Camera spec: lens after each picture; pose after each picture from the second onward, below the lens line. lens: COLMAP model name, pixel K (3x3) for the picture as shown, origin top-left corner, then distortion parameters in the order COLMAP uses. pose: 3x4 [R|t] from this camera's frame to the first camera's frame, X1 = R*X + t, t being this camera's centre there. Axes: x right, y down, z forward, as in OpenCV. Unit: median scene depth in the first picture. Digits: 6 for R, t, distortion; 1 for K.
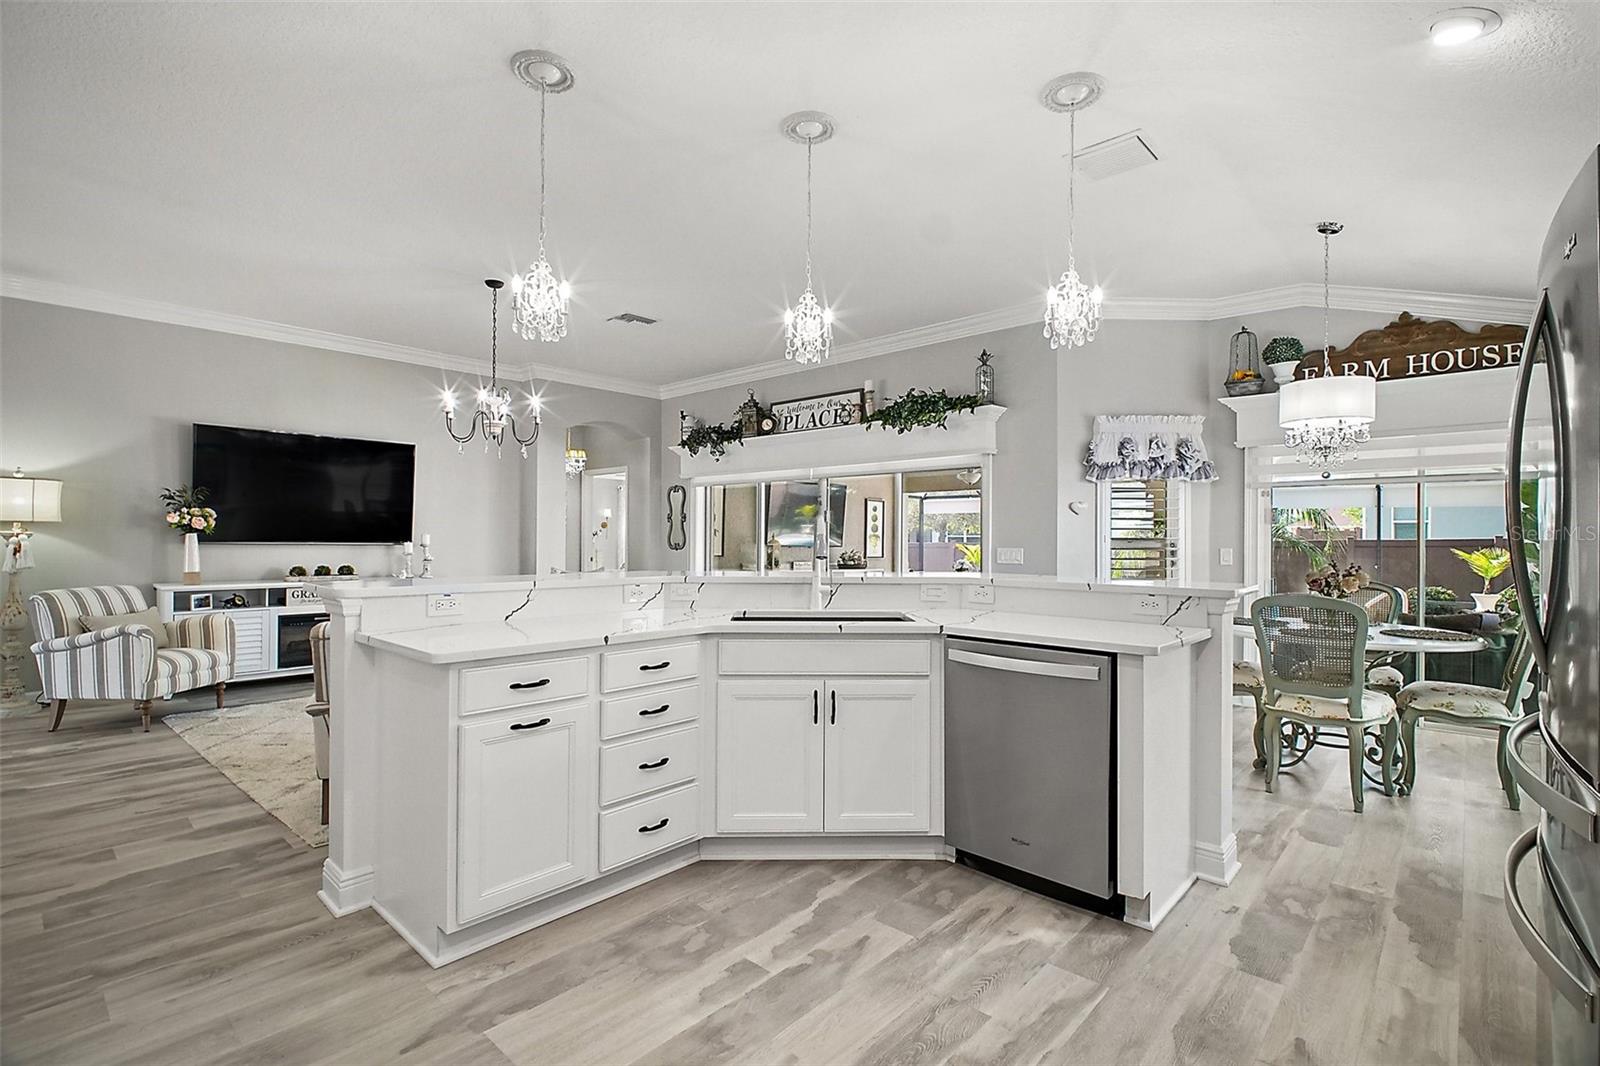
lens RADIAL K [[741.3, 0, 800.0], [0, 741.3, 533.0], [0, 0, 1]] dist [-0.000551, -0.000286]
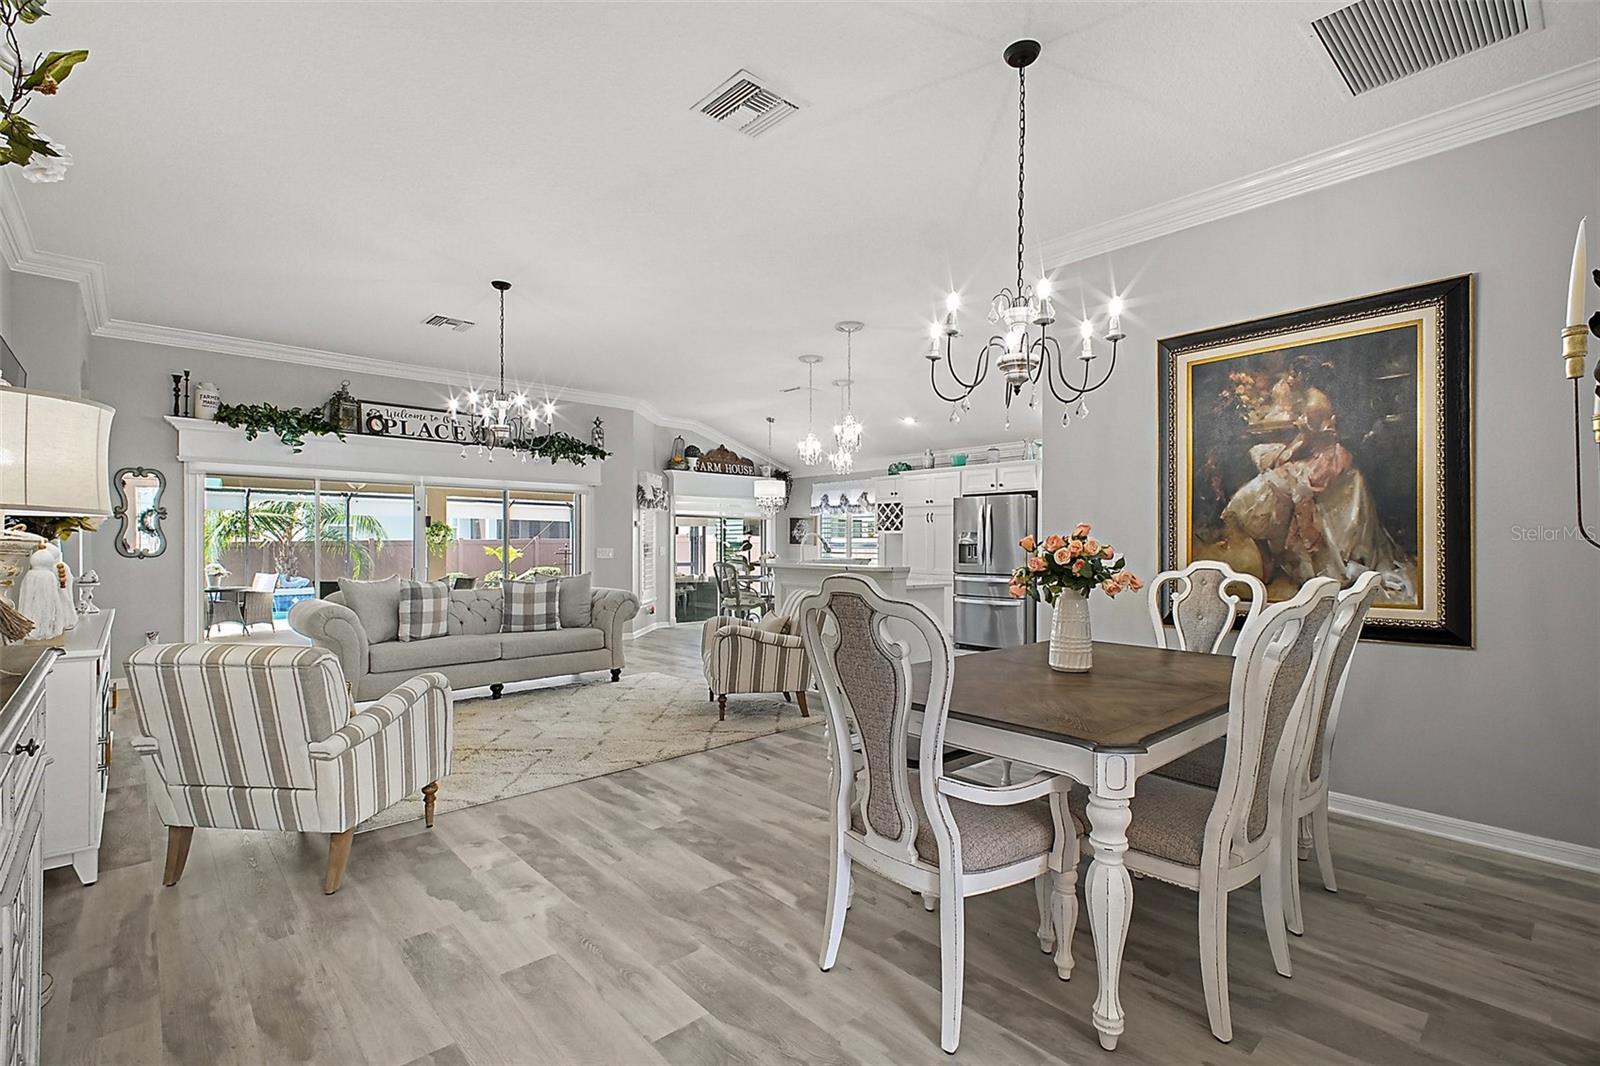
lens RADIAL K [[732.1, 0, 759.4], [0, 732.1, 541.0], [0, 0, 1]] dist [0.001323, 0.000324]
pose [[0.131420, -0.002424, 0.991324, -1.328393], [-0.014115, 0.999891, 0.004316, -0.005725], [-0.991226, -0.014560, 0.131372, 0.522952]]
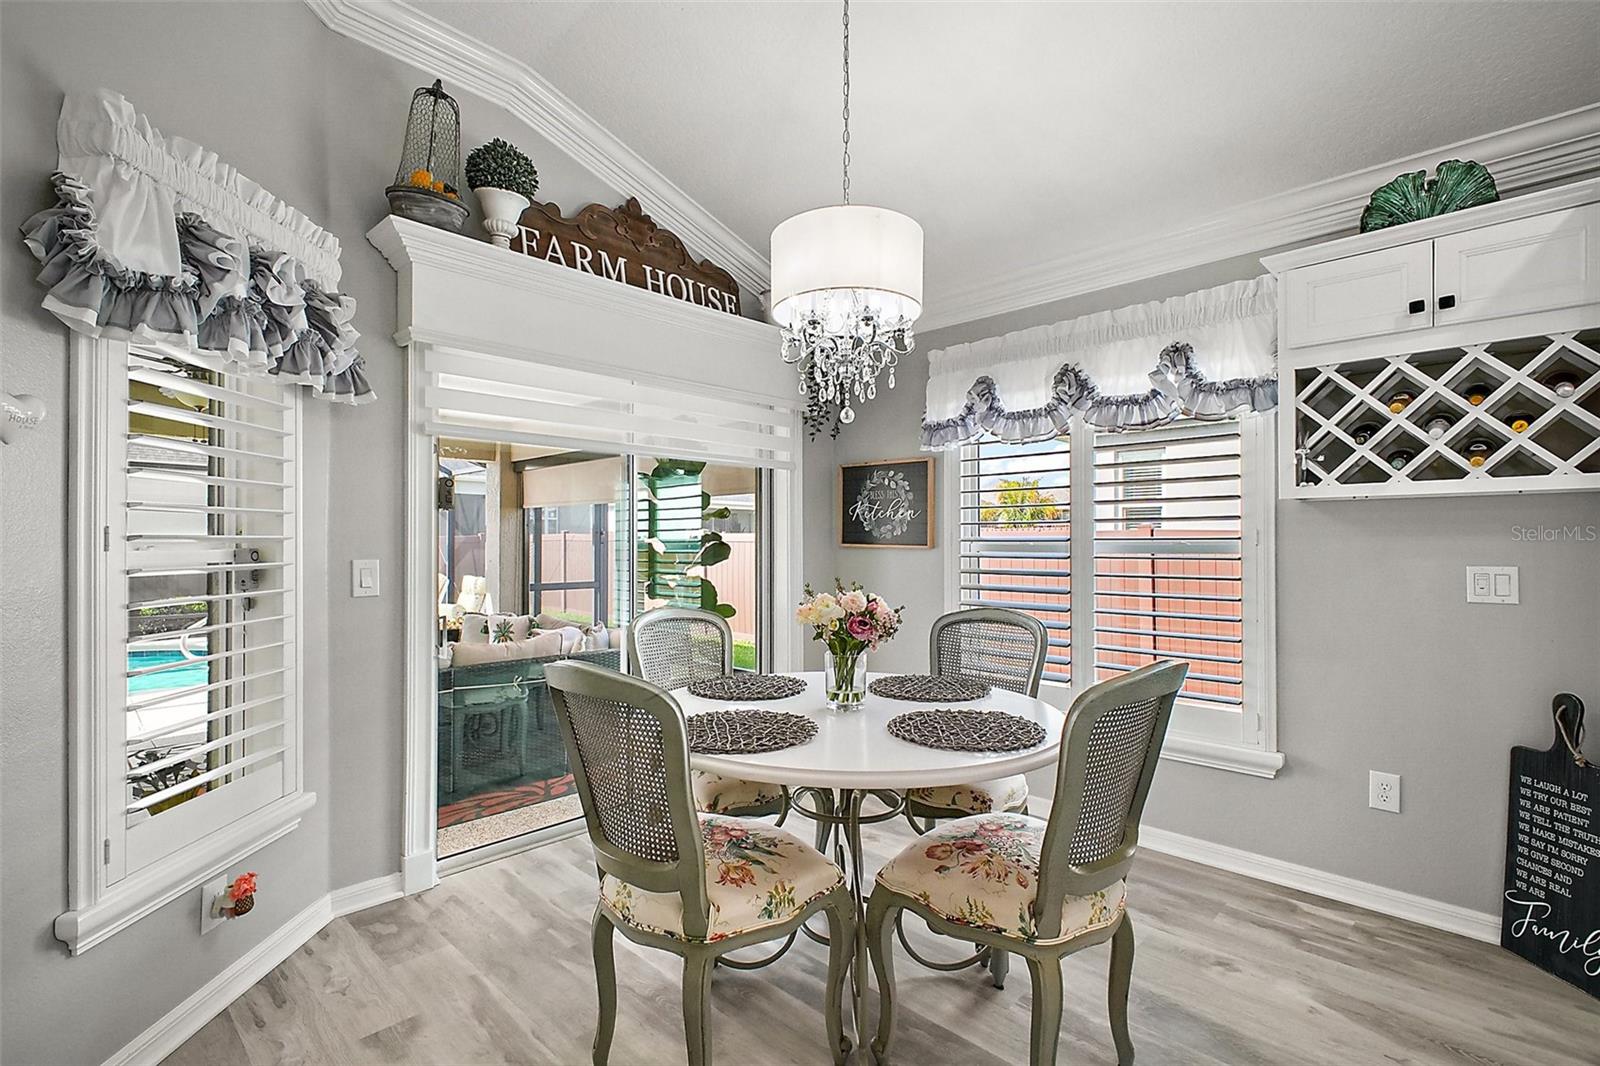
lens RADIAL K [[732.1, 0, 759.4], [0, 732.1, 541.0], [0, 0, 1]] dist [0.001323, 0.000324]
pose [[0.038958, -0.003239, 0.999236, 0.147384], [-0.007219, 0.999968, 0.003523, 0.005955], [-0.999215, -0.007350, 0.038933, 0.779432]]
